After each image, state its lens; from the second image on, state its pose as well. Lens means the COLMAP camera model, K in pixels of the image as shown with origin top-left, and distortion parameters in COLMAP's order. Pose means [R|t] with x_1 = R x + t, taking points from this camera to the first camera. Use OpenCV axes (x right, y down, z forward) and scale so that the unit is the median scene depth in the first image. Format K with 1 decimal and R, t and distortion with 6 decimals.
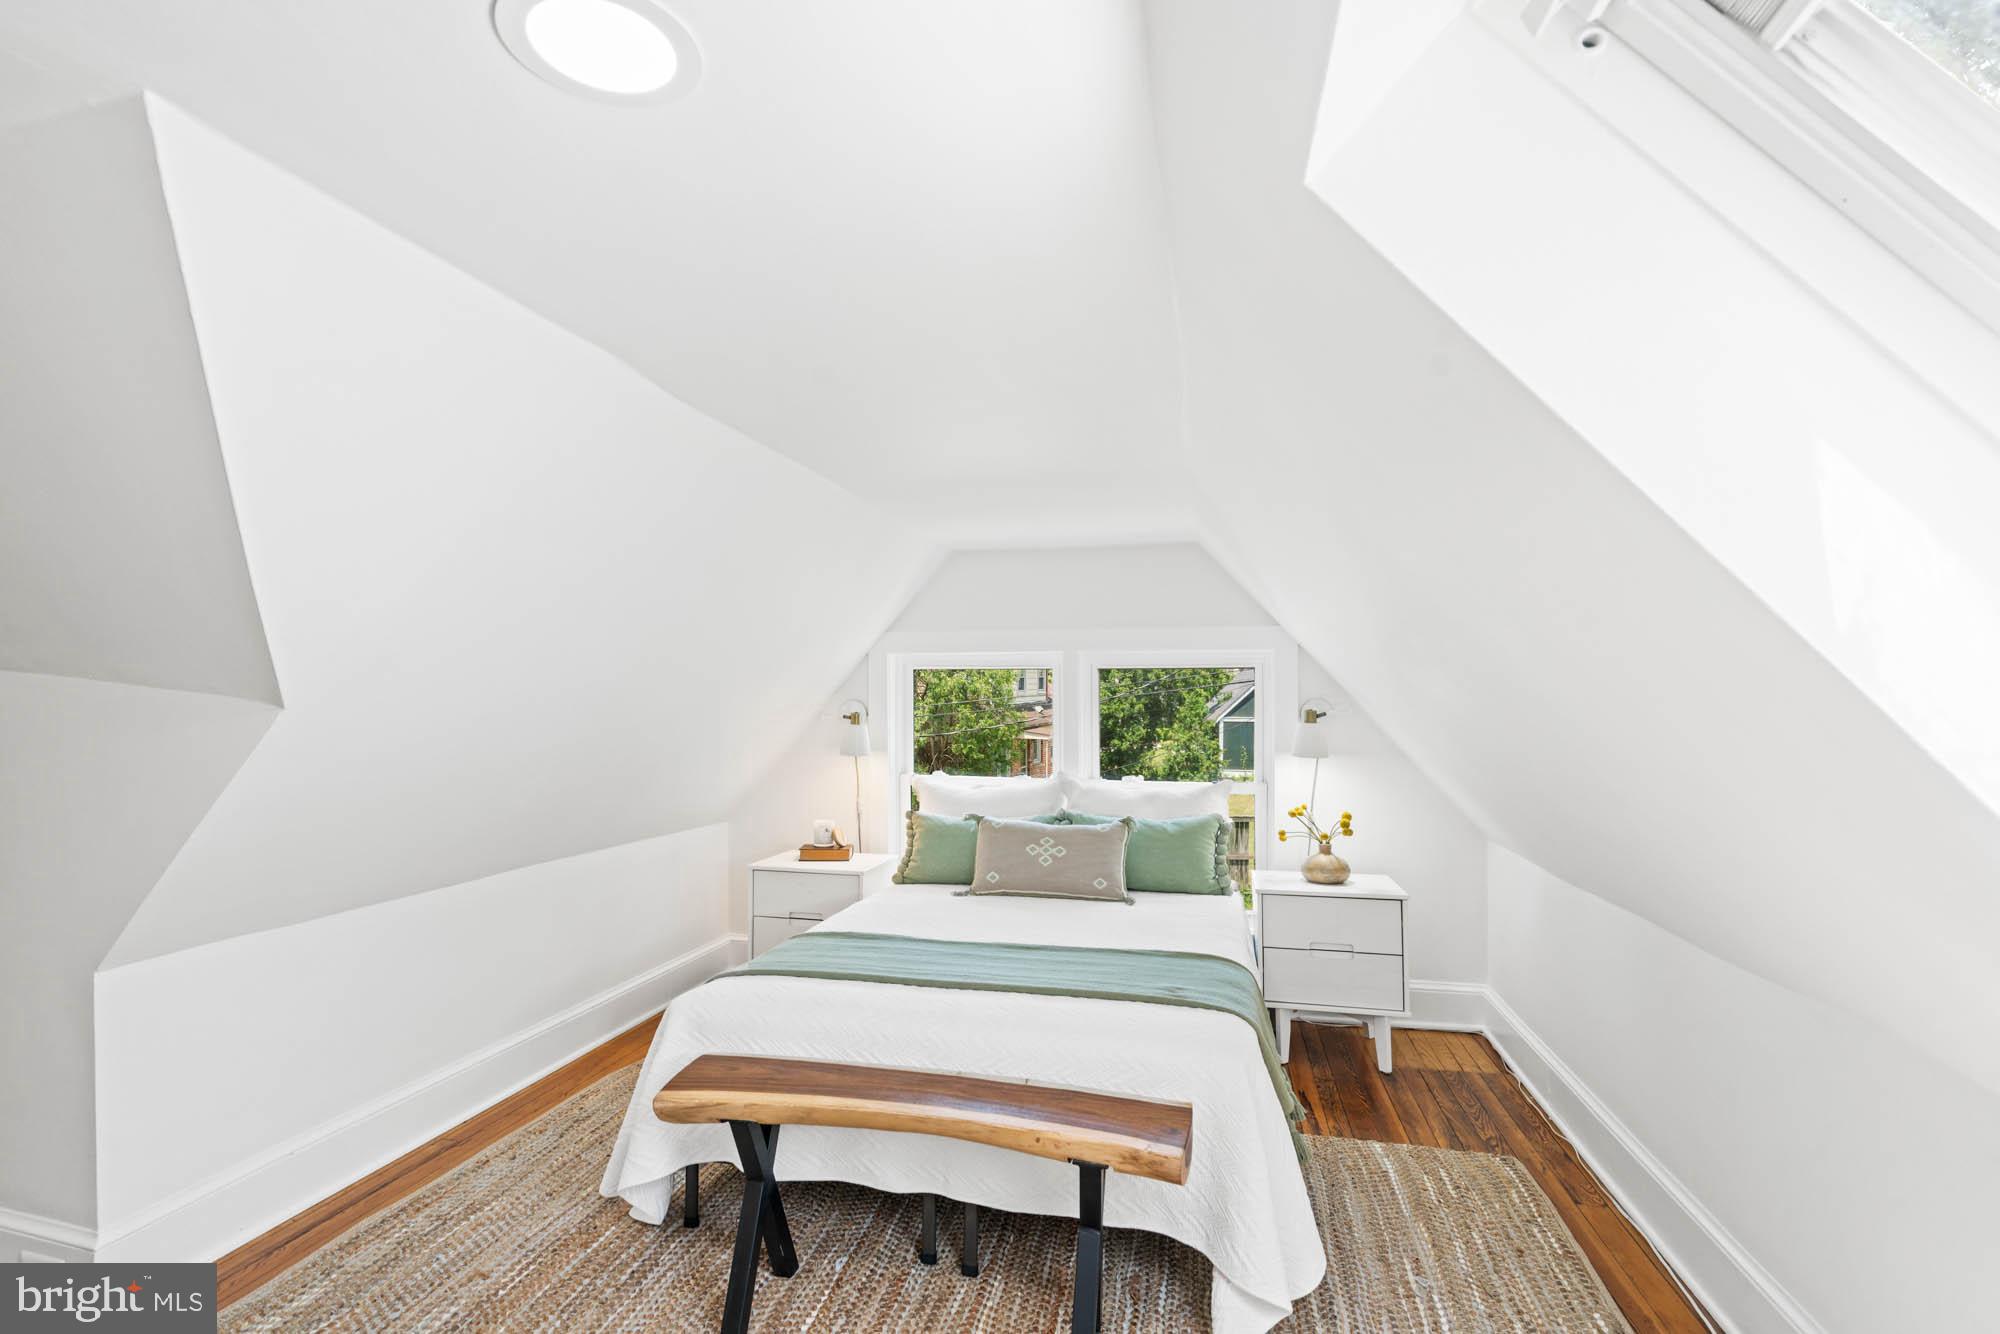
lens RADIAL K [[901.4, 0, 1005.8], [0, 901.4, 673.6], [0, 0, 1]] dist [-0.009547, 0.002213]
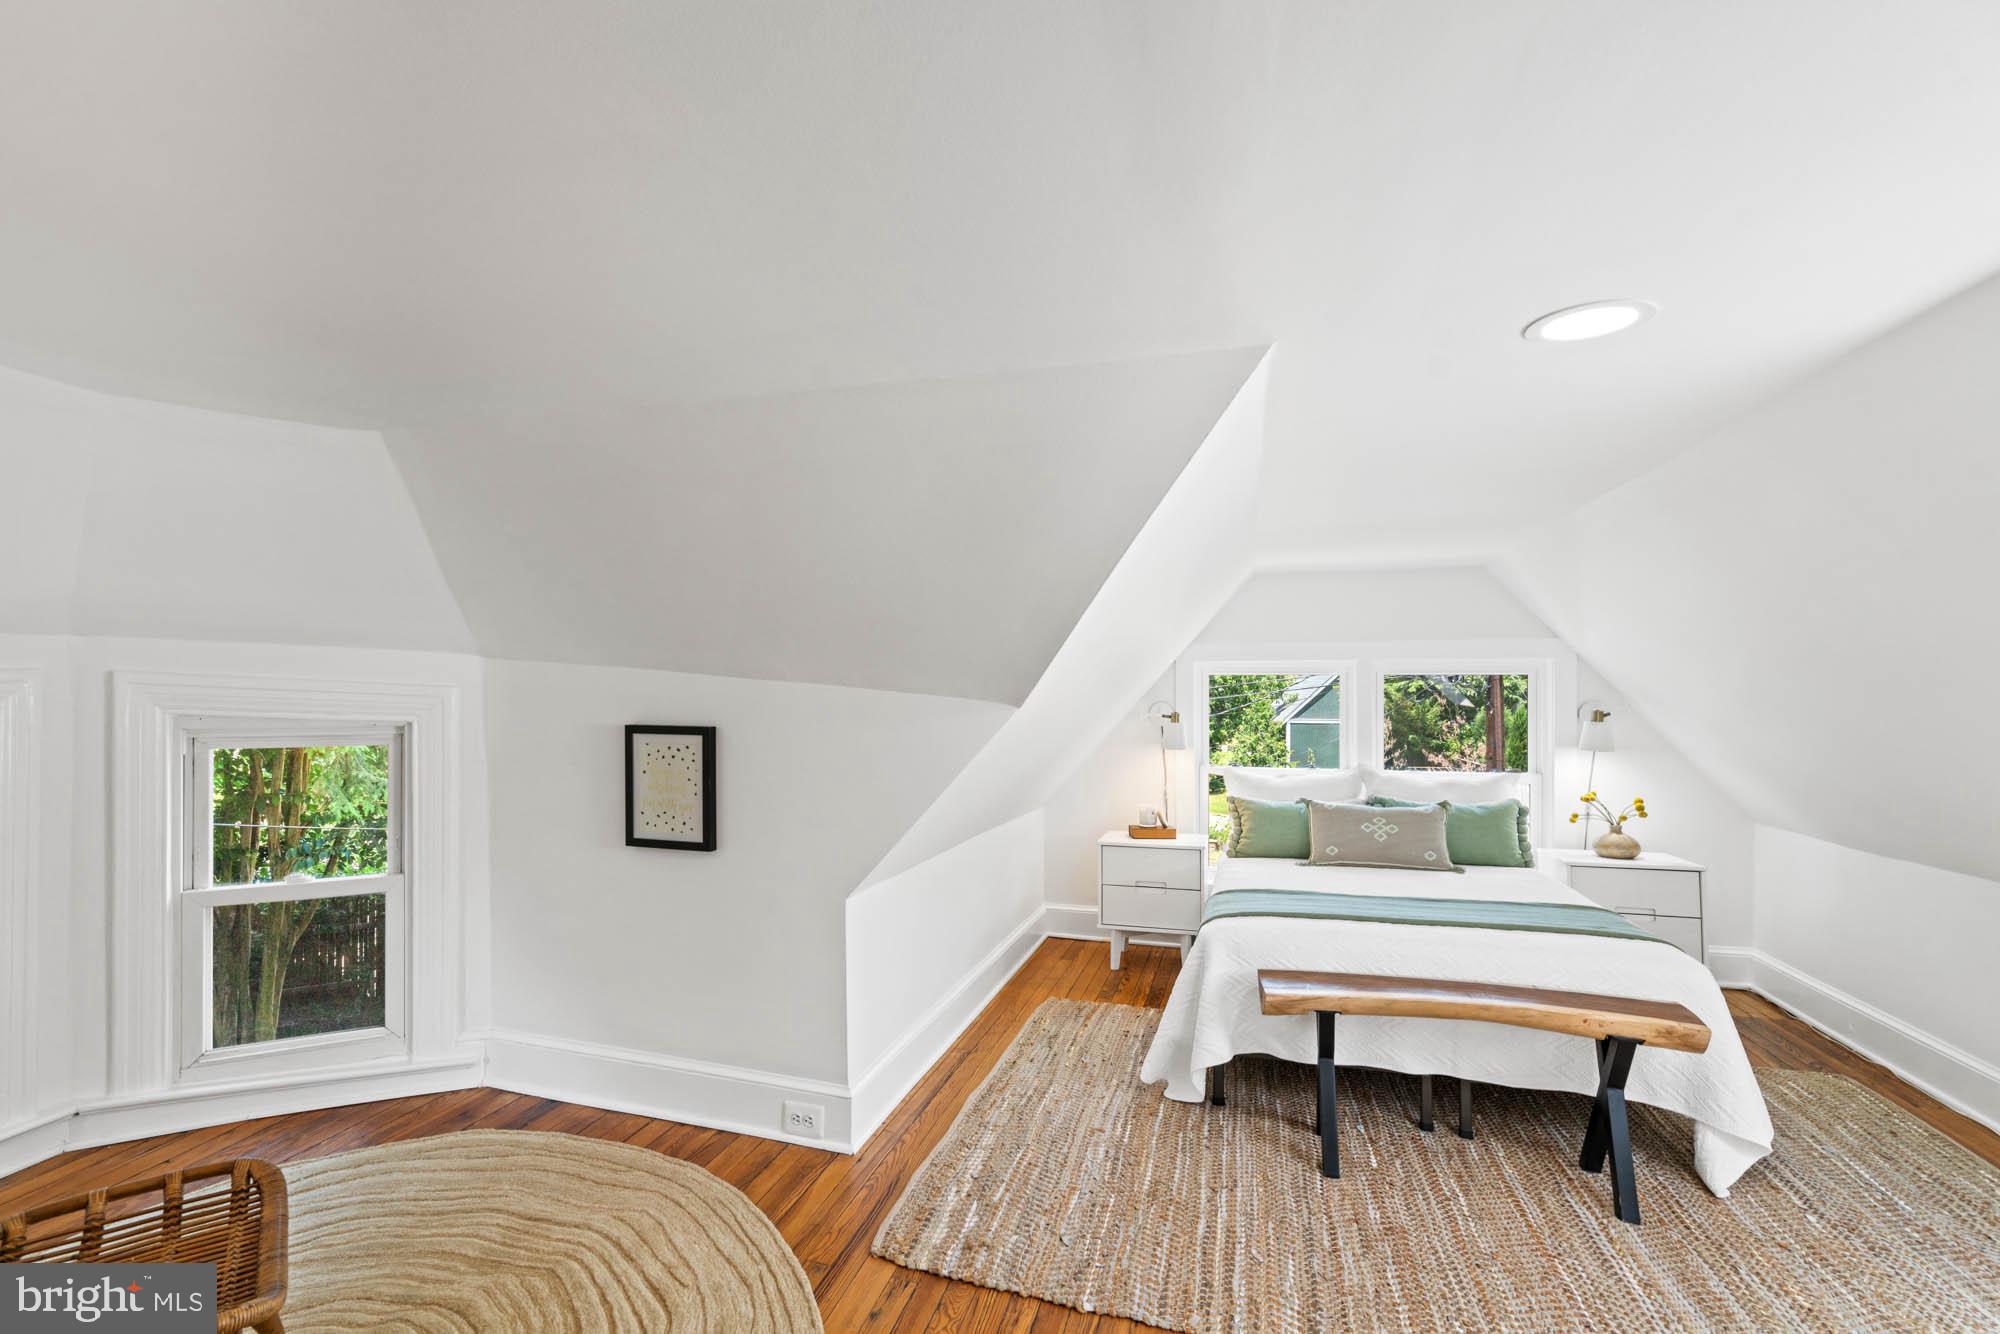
lens RADIAL K [[901.4, 0, 997.0], [0, 901.4, 680.2], [0, 0, 1]] dist [-0.009547, 0.002213]
pose [[0.998892, 0.000872, -0.047061, -0.392007], [-0.000593, 0.999982, 0.005932, -0.005487], [0.047066, -0.005897, 0.998874, -0.201777]]
